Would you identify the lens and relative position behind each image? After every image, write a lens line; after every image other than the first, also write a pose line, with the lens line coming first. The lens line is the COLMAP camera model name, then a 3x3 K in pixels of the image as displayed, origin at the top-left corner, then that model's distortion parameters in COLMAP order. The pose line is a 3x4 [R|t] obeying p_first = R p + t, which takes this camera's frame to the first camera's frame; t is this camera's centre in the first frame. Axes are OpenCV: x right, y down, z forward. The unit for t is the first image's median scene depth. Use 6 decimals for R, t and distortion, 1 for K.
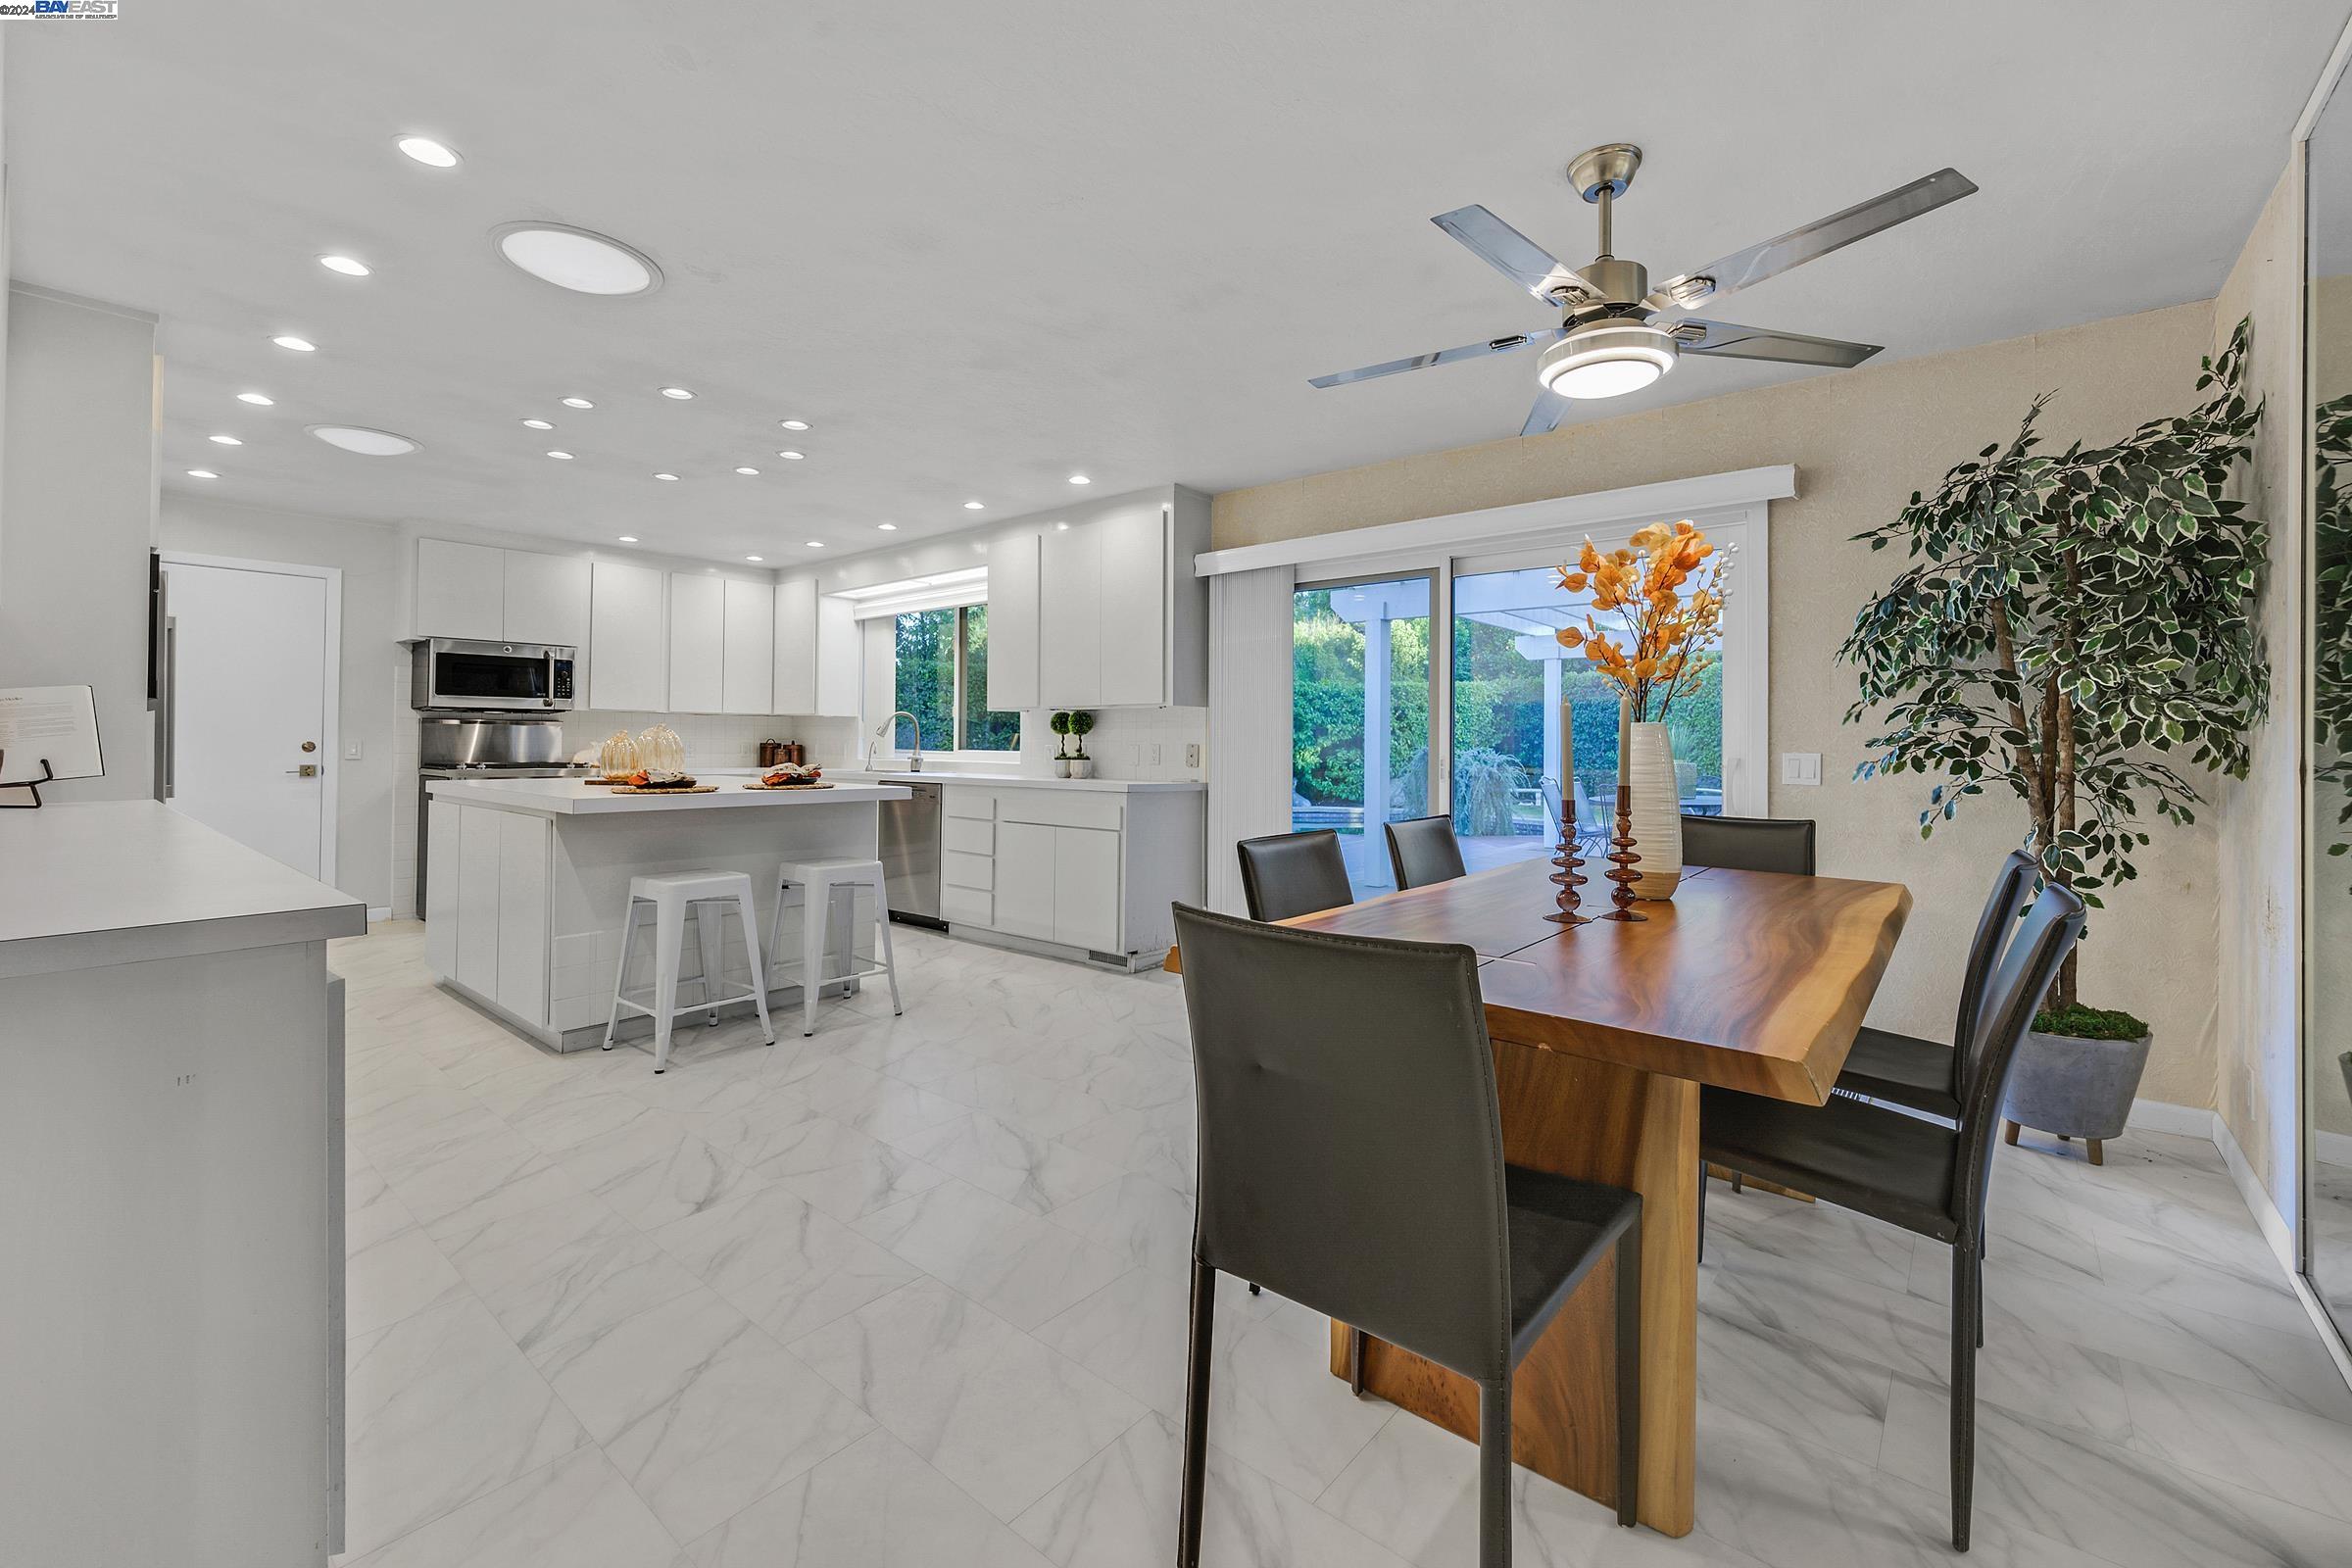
lens RADIAL K [[945.3, 0, 1225.0], [0, 945.3, 726.6], [0, 0, 1]] dist [-0.000450, -0.000761]
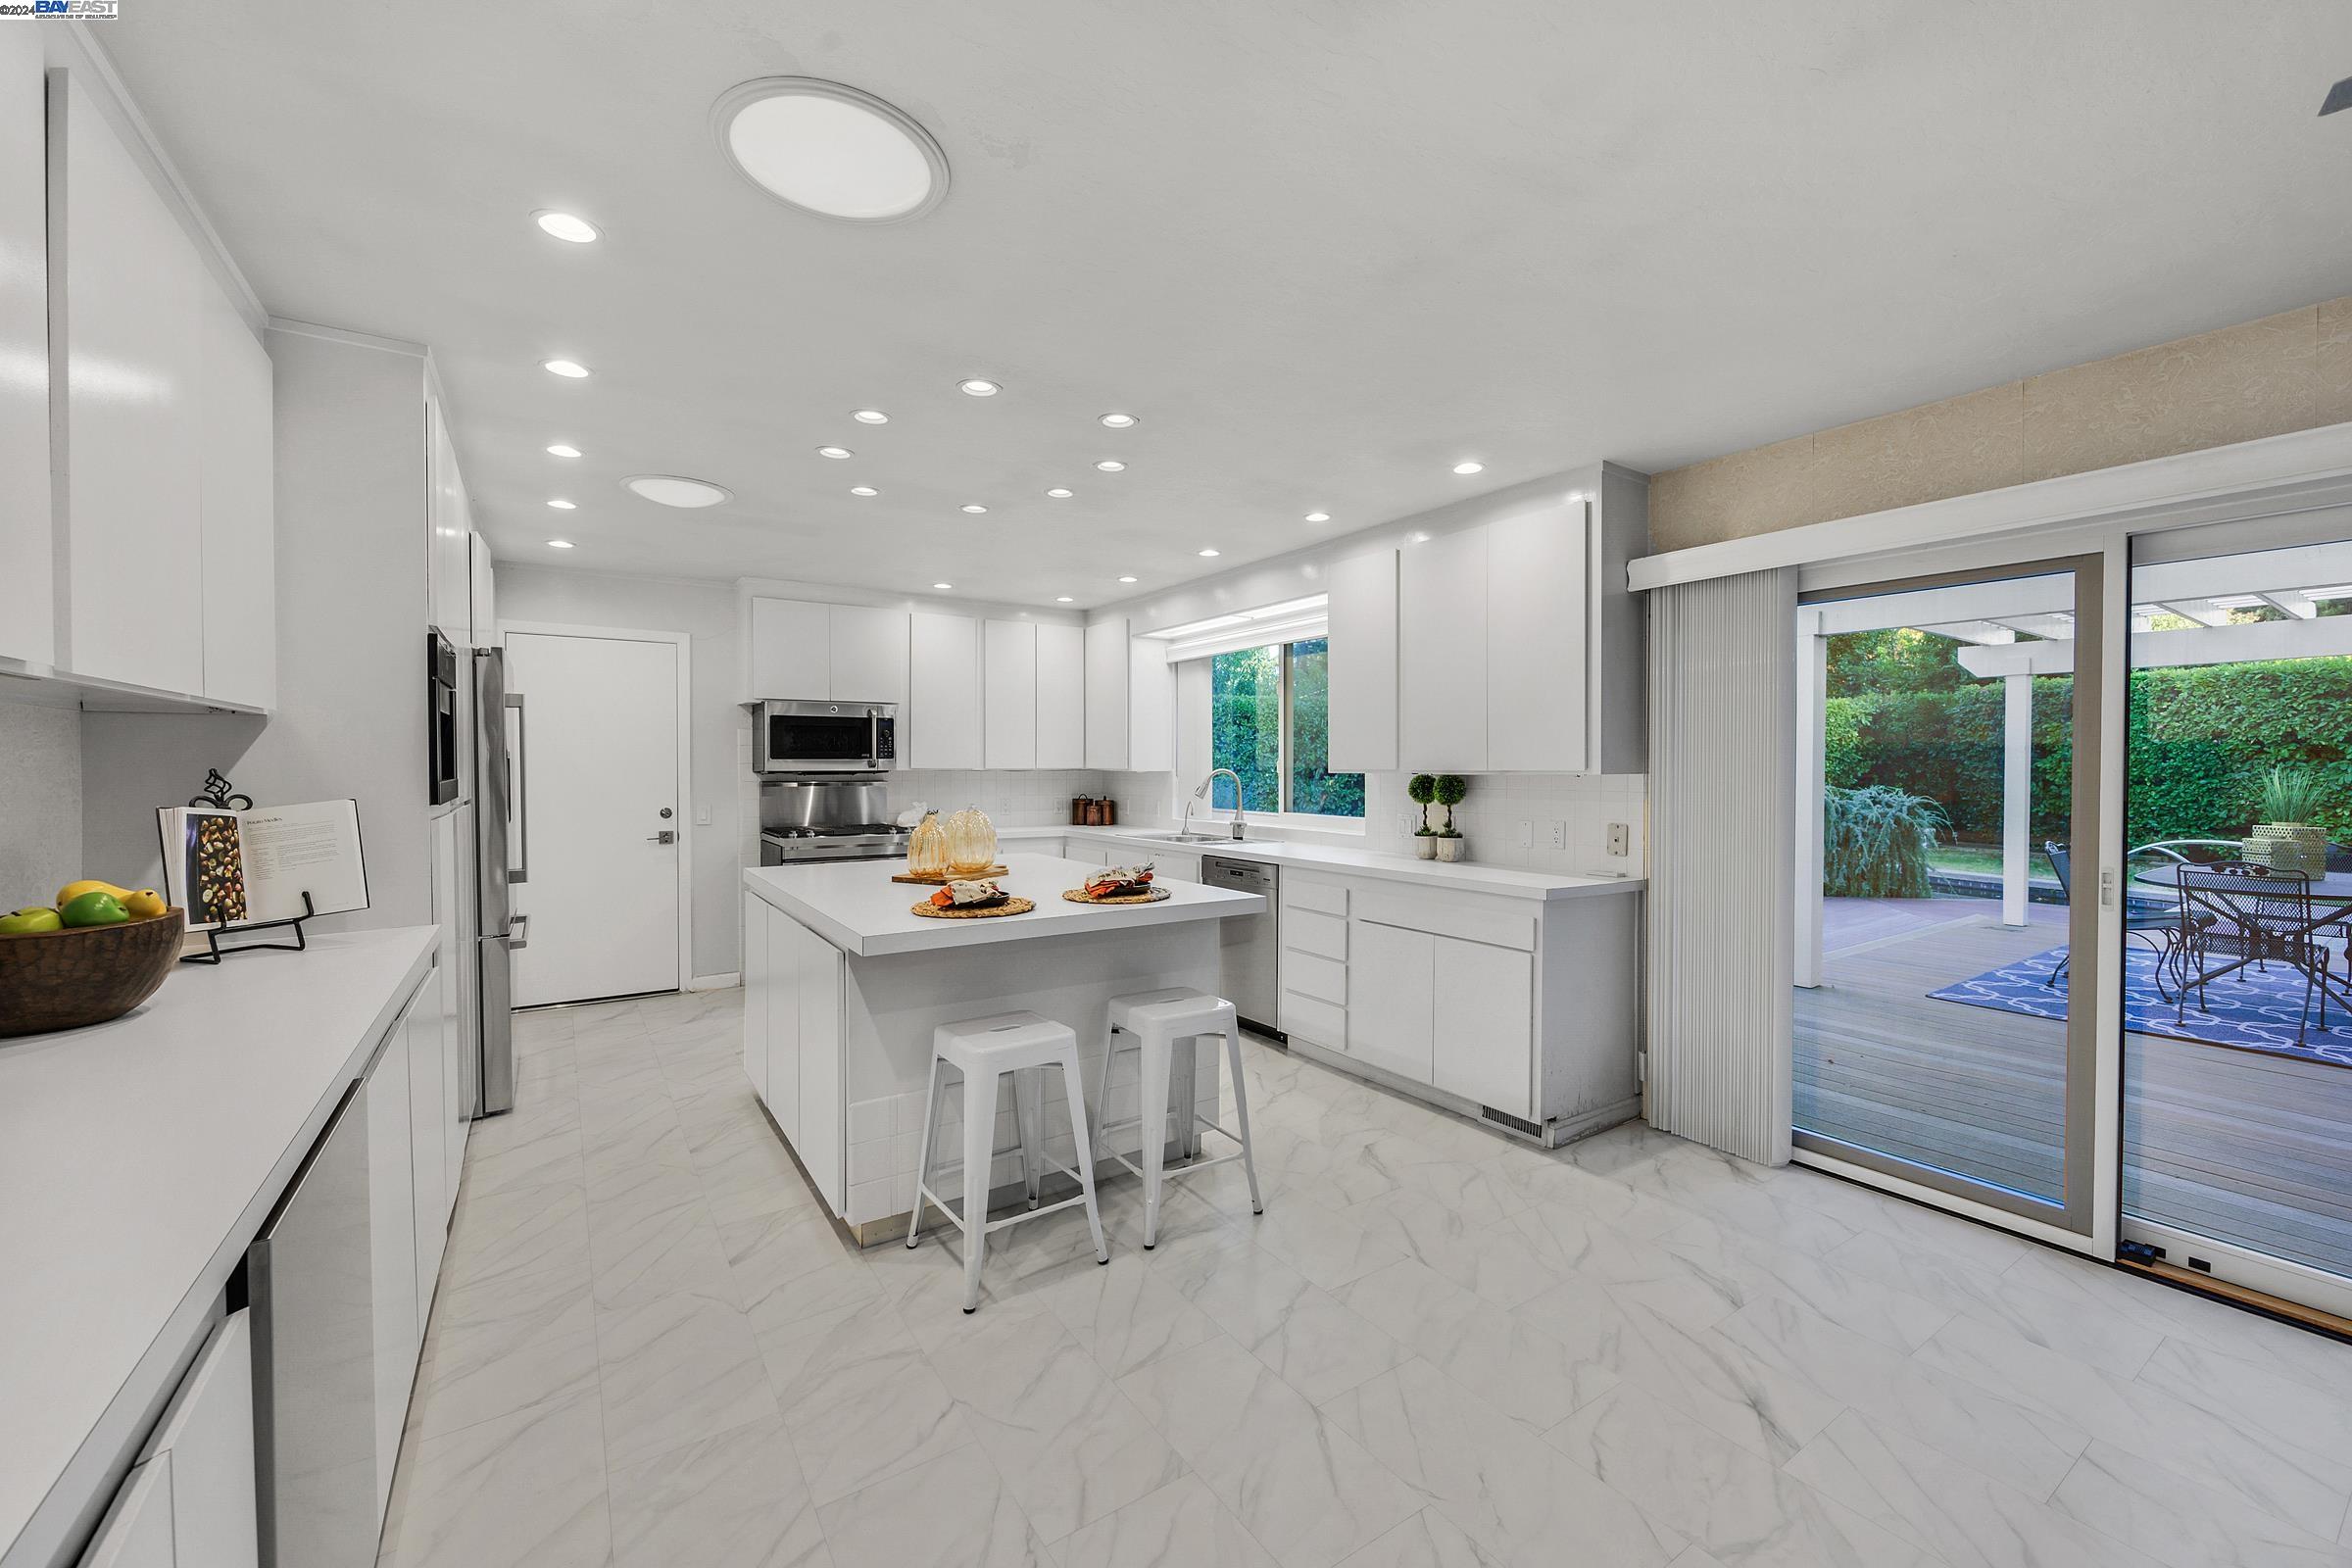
lens RADIAL K [[945.3, 0, 1206.9], [0, 945.3, 774.4], [0, 0, 1]] dist [-0.000450, -0.000761]
pose [[0.953670, -0.000188, -0.300856, -0.182760], [0.007823, 0.999677, 0.024175, -0.060783], [0.300754, -0.025409, 0.953363, 0.332542]]
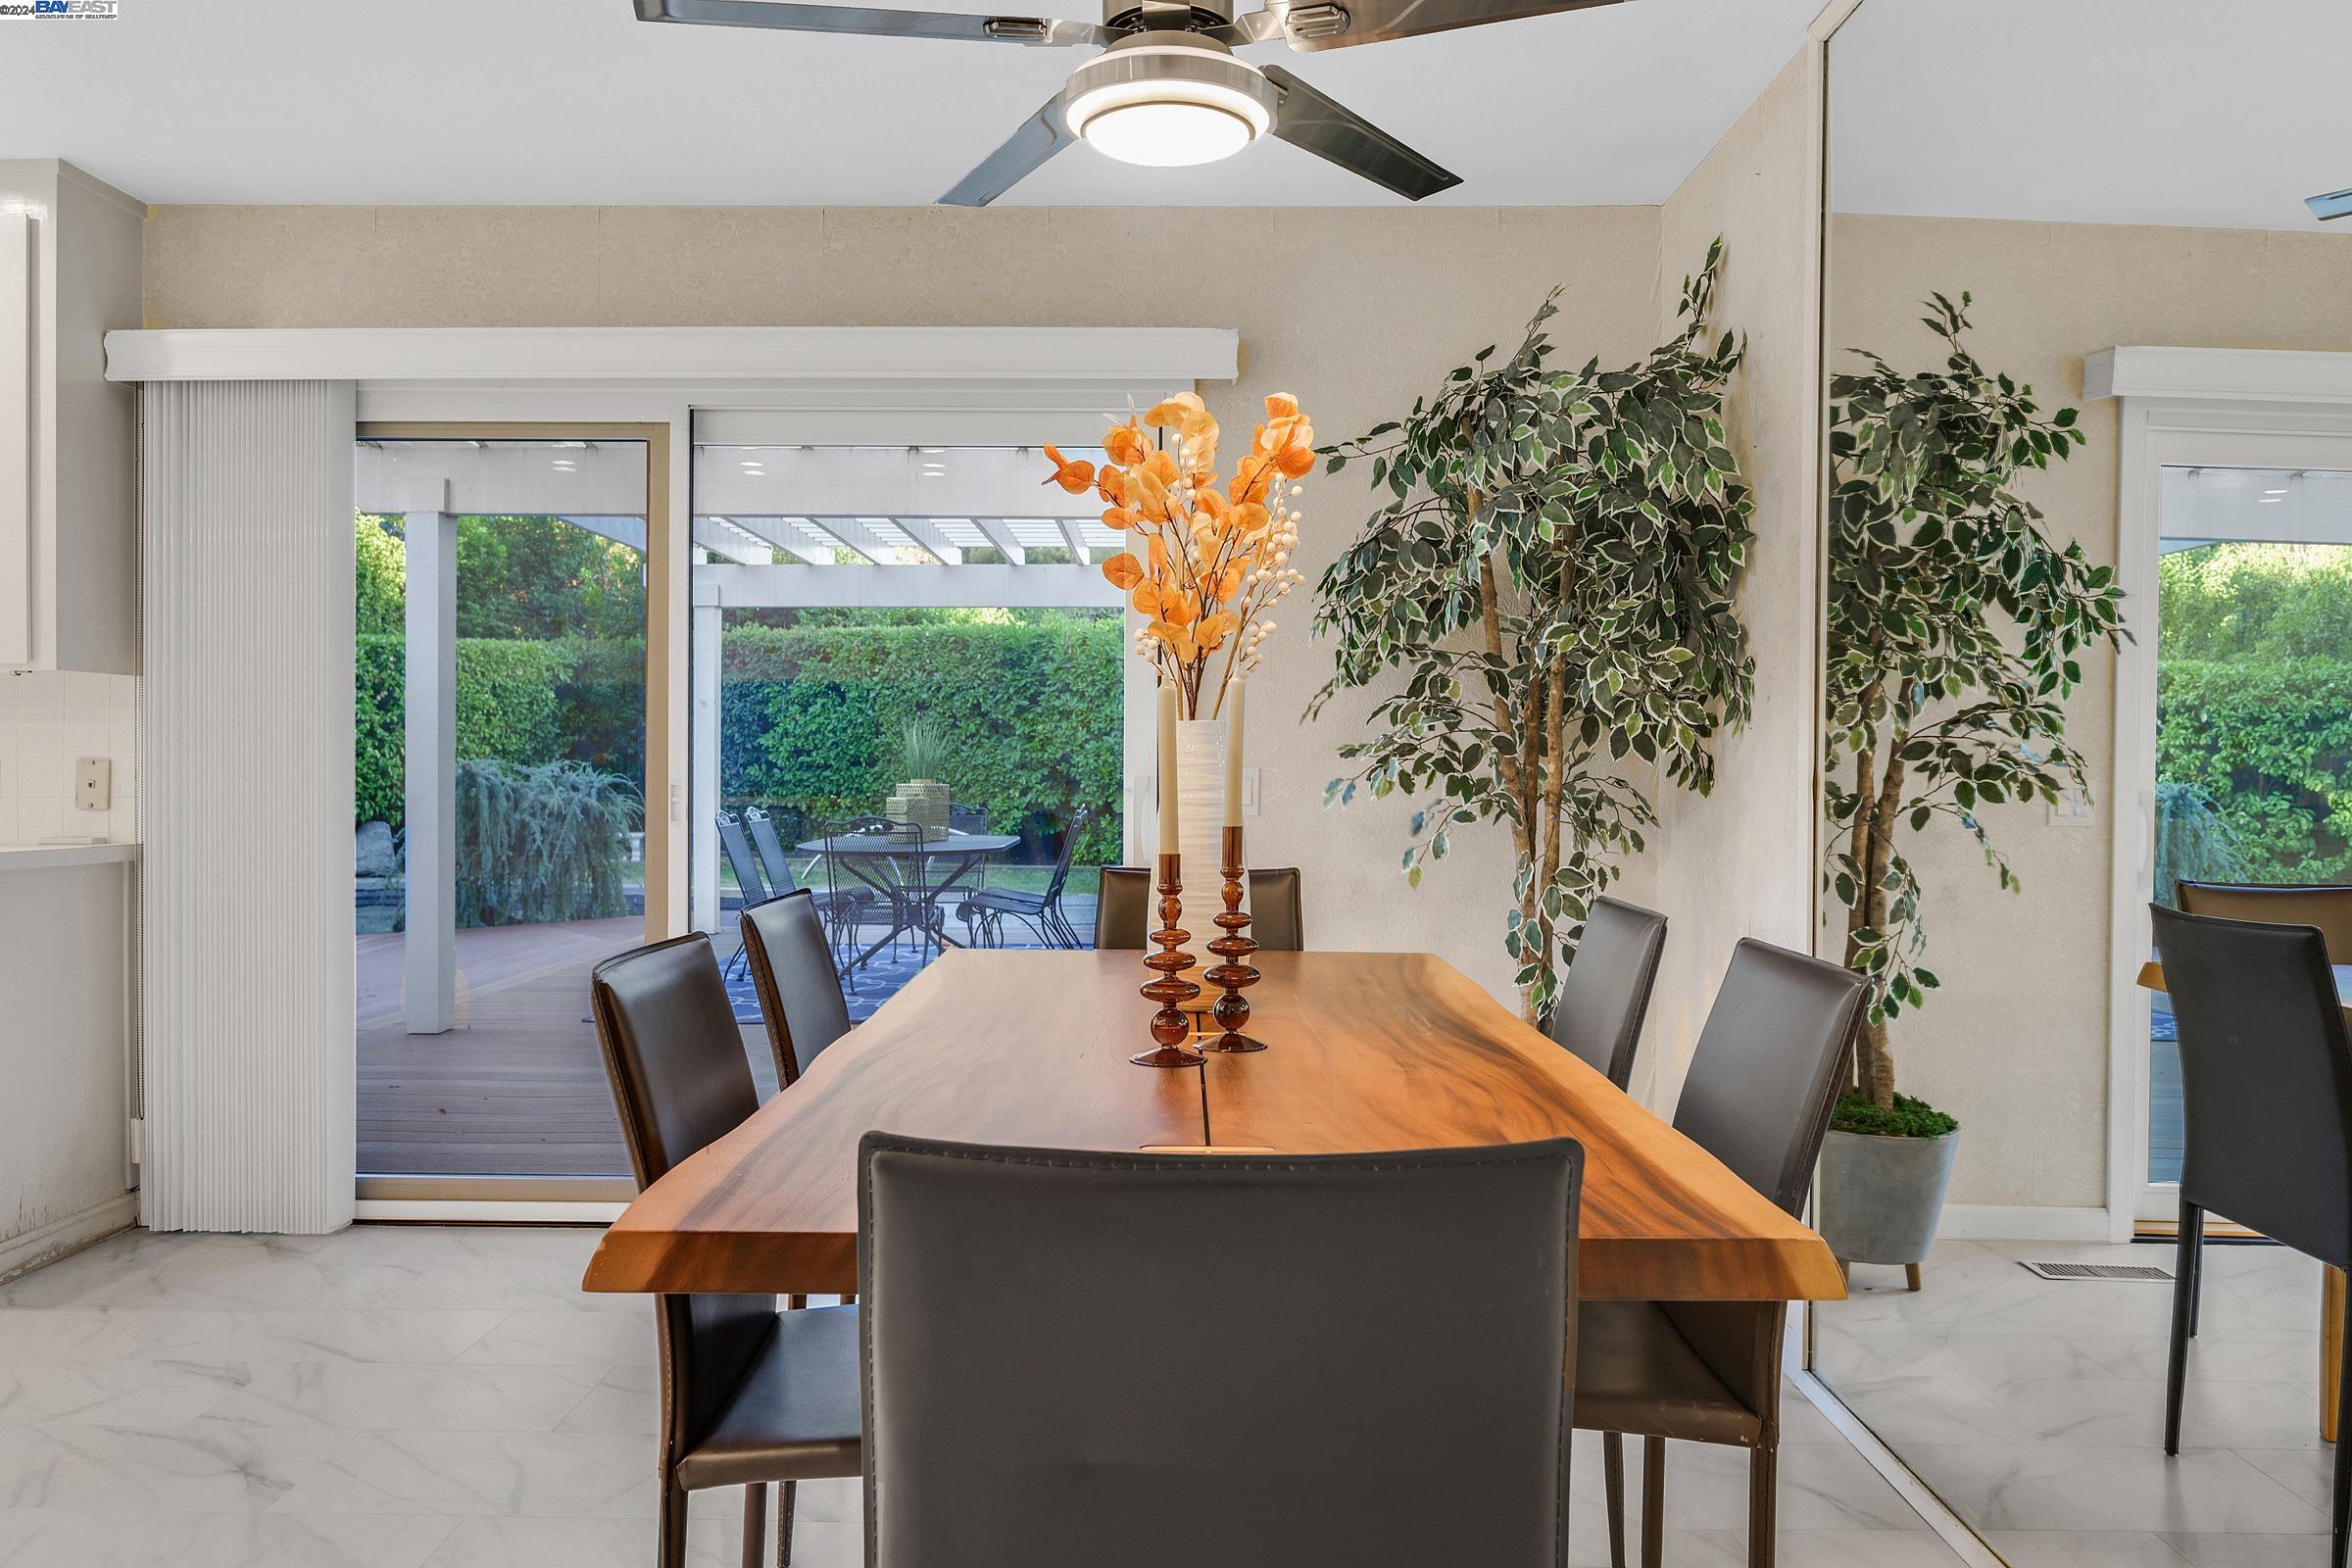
lens RADIAL K [[1633.6, 0, 1168.4], [0, 1633.6, 762.0], [0, 0, 1]] dist [-0.029763, 0.006328]
pose [[0.795337, -0.003934, 0.606154, -0.143859], [-0.010470, 0.999741, 0.020225, 0.001615], [-0.606077, -0.022432, 0.795090, 0.129414]]
